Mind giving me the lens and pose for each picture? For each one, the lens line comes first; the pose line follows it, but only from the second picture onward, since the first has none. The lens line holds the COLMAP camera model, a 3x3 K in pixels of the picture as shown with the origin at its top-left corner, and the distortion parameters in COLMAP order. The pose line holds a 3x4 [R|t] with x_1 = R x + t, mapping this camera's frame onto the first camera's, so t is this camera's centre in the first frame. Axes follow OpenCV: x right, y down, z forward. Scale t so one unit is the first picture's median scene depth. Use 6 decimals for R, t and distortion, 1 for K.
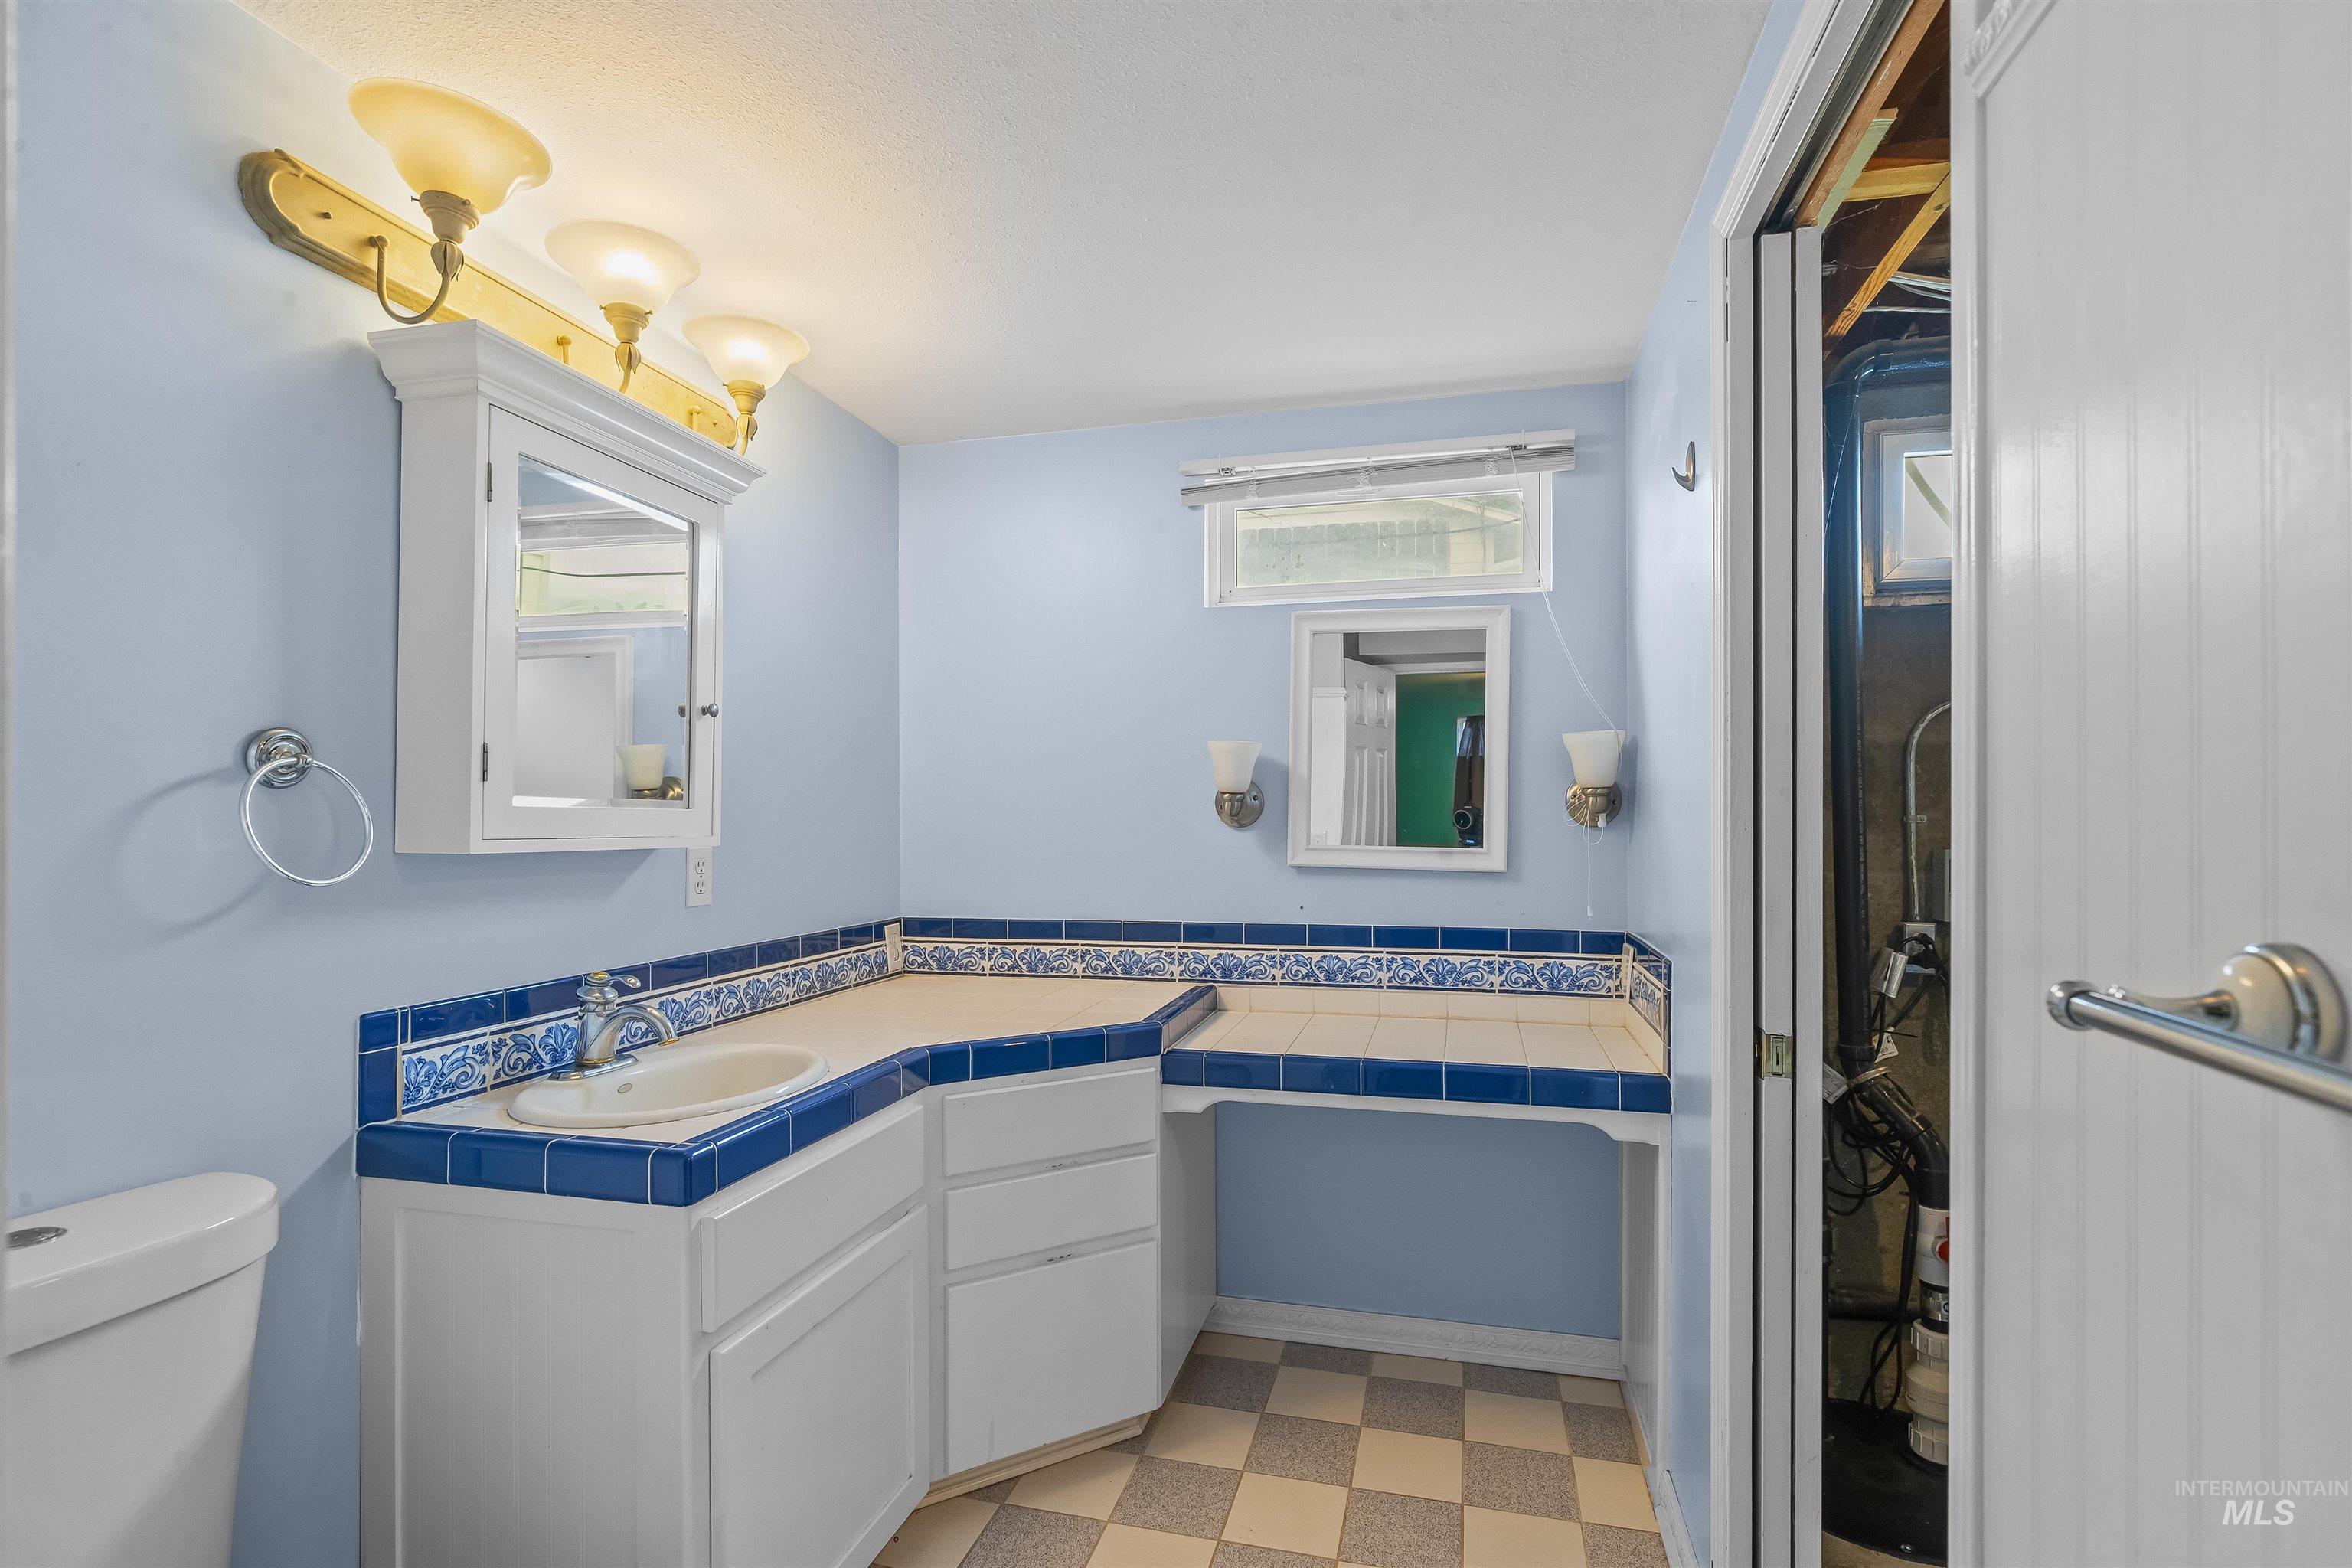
lens RADIAL K [[1076.3, 0, 1188.3], [0, 1076.3, 809.1], [0, 0, 1]] dist [-0.003141, 0.001614]
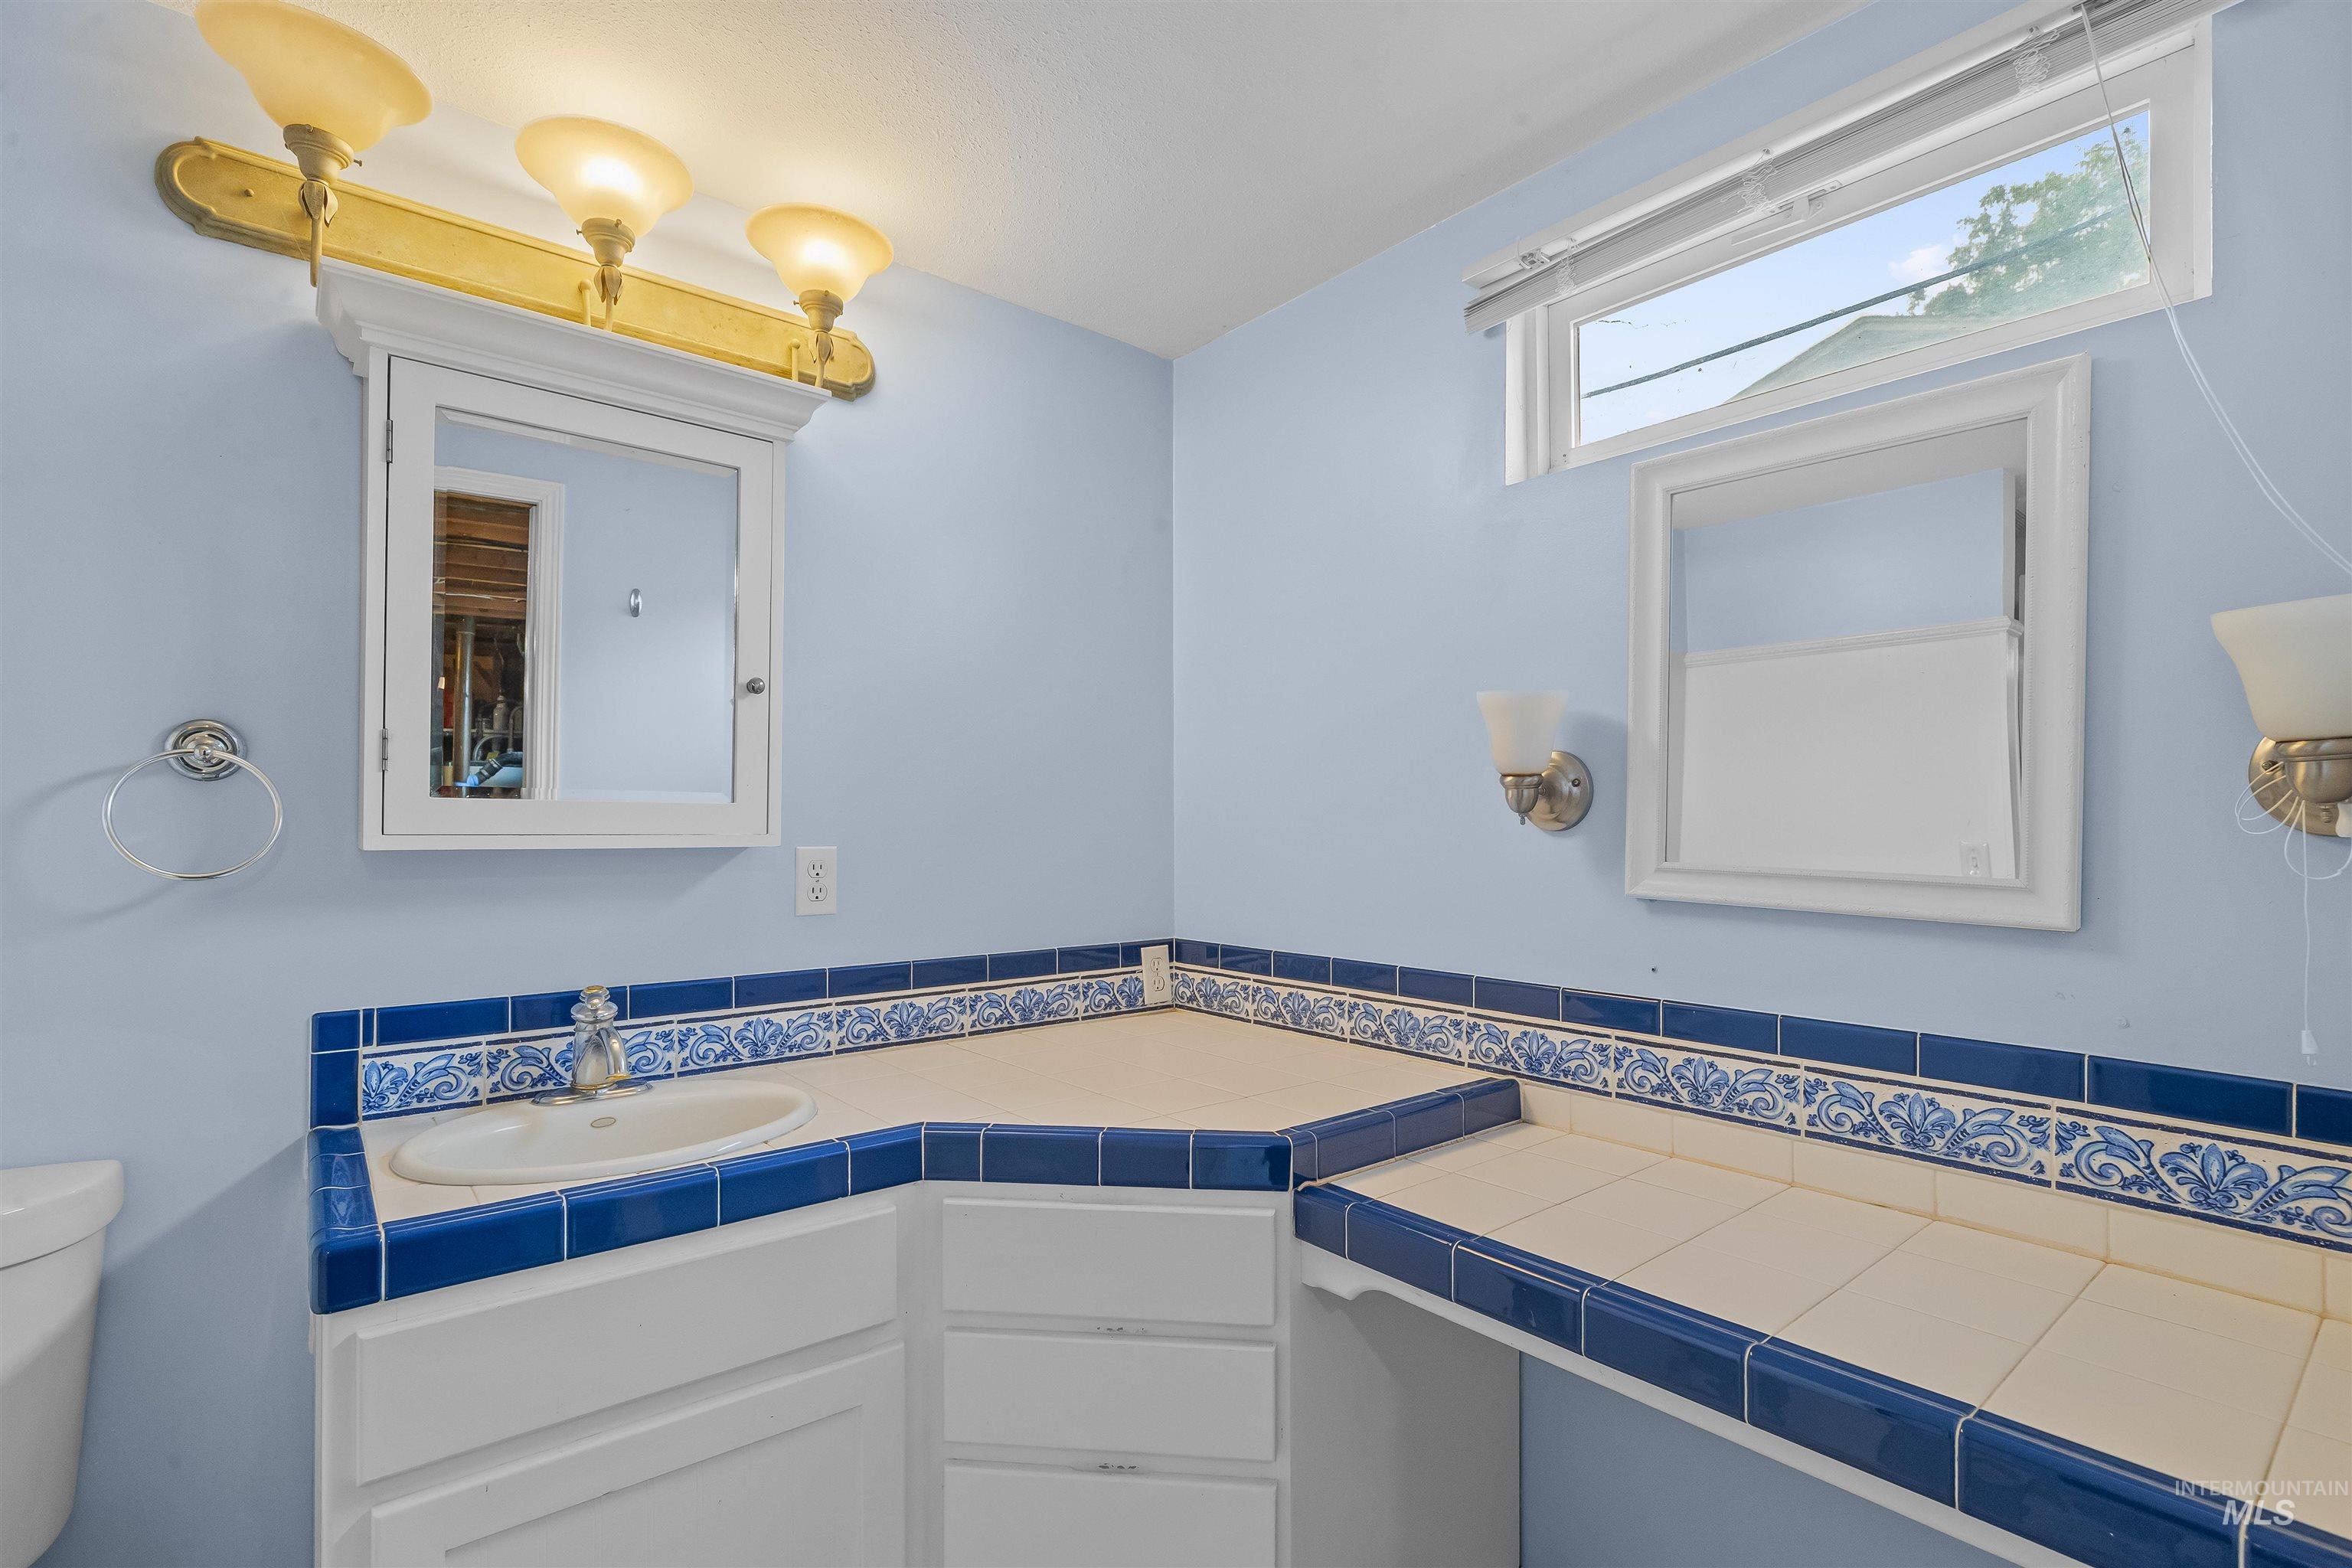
lens RADIAL K [[1085.8, 0, 1191.9], [0, 1085.8, 813.8], [0, 0, 1]] dist [-0.002350, 0.000487]
pose [[0.806244, -0.000998, -0.591582, 0.299862], [0.001631, 0.999999, 0.000536, 0.007816], [0.591580, -0.001397, 0.806245, 0.453040]]
